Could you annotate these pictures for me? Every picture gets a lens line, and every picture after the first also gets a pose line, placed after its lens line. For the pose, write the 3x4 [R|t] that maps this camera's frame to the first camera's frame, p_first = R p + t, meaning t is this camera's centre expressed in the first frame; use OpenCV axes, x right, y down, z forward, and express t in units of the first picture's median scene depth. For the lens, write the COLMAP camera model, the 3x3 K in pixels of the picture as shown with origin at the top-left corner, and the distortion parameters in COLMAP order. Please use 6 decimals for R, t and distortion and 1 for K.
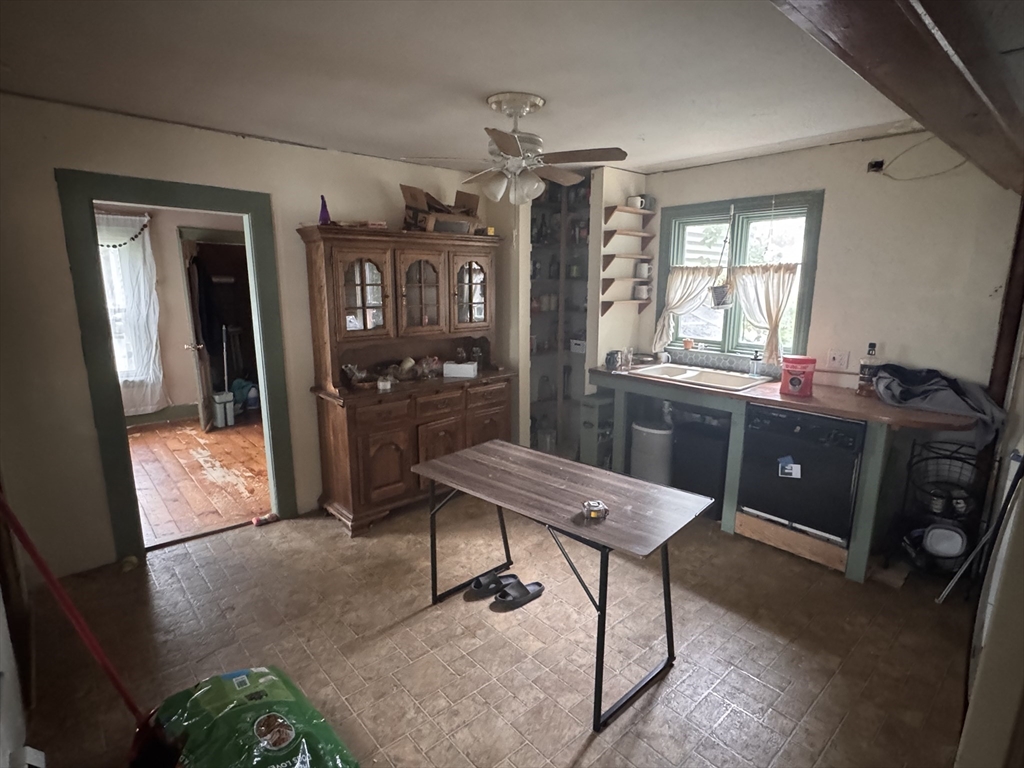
lens RADIAL K [[532.3, 0, 515.0], [0, 532.3, 384.2], [0, 0, 1]] dist [-0.000822, -0.000442]
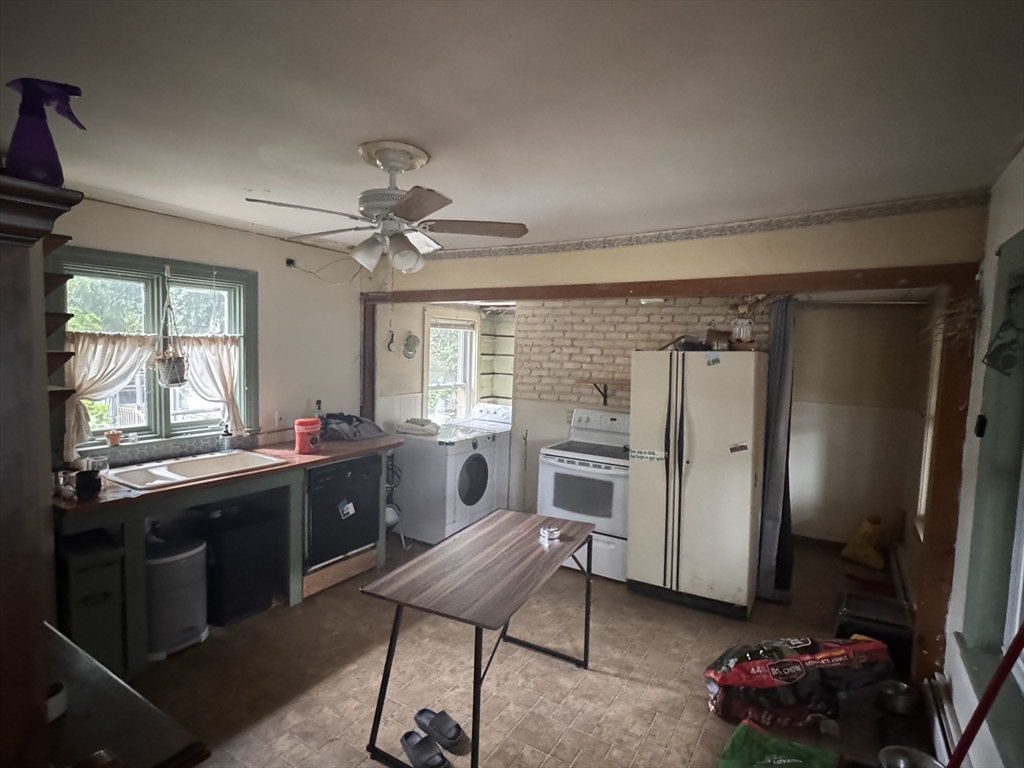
lens RADIAL K [[532.3, 0, 513.4], [0, 532.3, 384.9], [0, 0, 1]] dist [-0.000822, -0.000442]
pose [[-0.282482, -0.080740, 0.955869, -0.642645], [0.159941, 0.978539, 0.129922, -0.189960], [-0.945845, 0.189583, -0.263506, 0.816535]]
